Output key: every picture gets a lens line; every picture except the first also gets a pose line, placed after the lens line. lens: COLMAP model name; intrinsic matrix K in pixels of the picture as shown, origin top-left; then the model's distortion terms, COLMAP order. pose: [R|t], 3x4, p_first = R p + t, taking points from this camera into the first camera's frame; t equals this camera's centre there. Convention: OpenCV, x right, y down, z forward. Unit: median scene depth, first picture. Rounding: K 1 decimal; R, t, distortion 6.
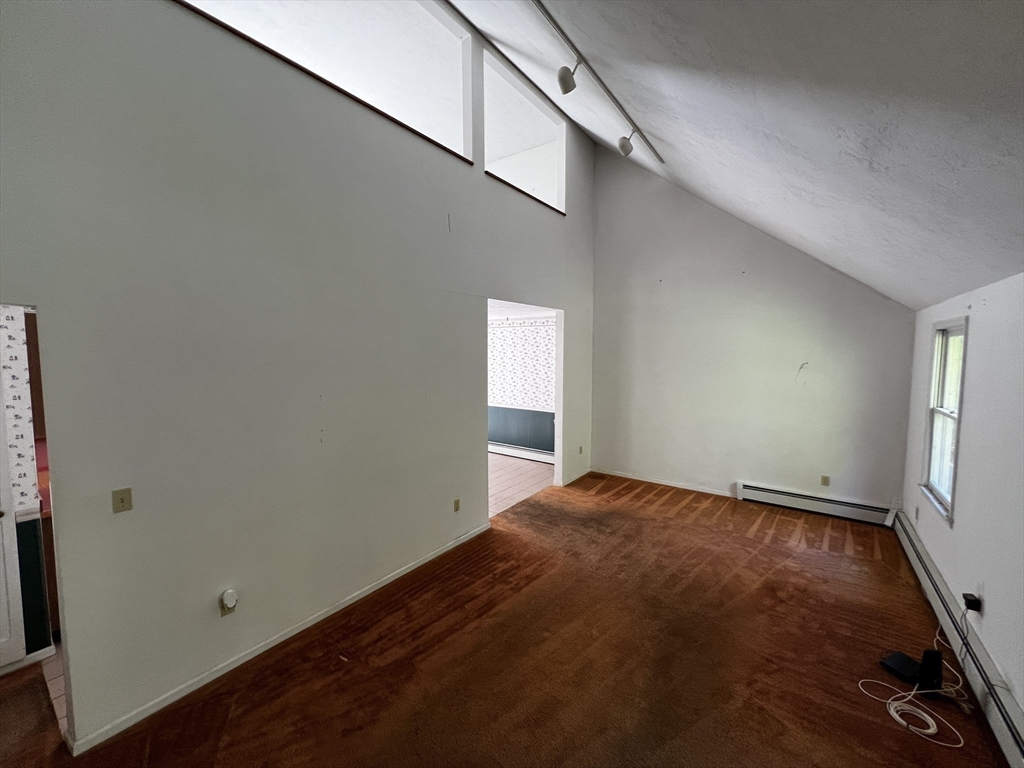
lens RADIAL K [[409.1, 0, 507.6], [0, 409.1, 383.7], [0, 0, 1]] dist [-0.000238, 0.000162]
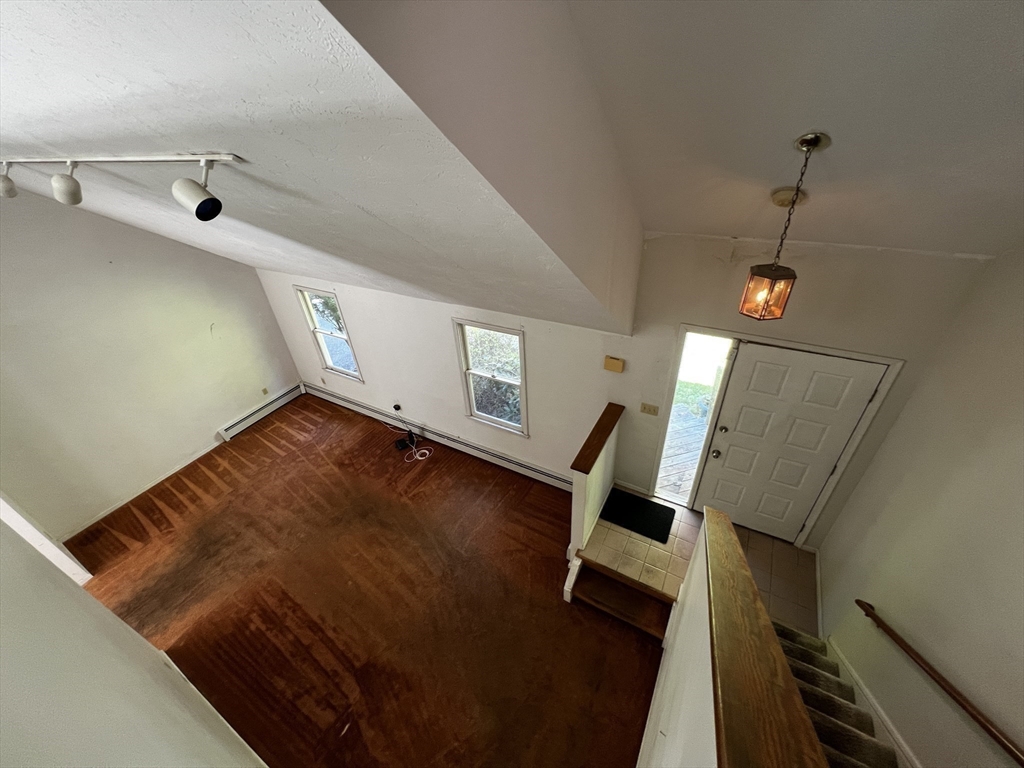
lens RADIAL K [[409.1, 0, 510.7], [0, 409.1, 382.6], [0, 0, 1]] dist [-0.000238, 0.000162]
pose [[-0.114707, -0.555757, 0.823394, -0.559679], [0.138232, 0.811871, 0.567237, -0.548289], [-0.983735, 0.178885, -0.016304, 0.179743]]
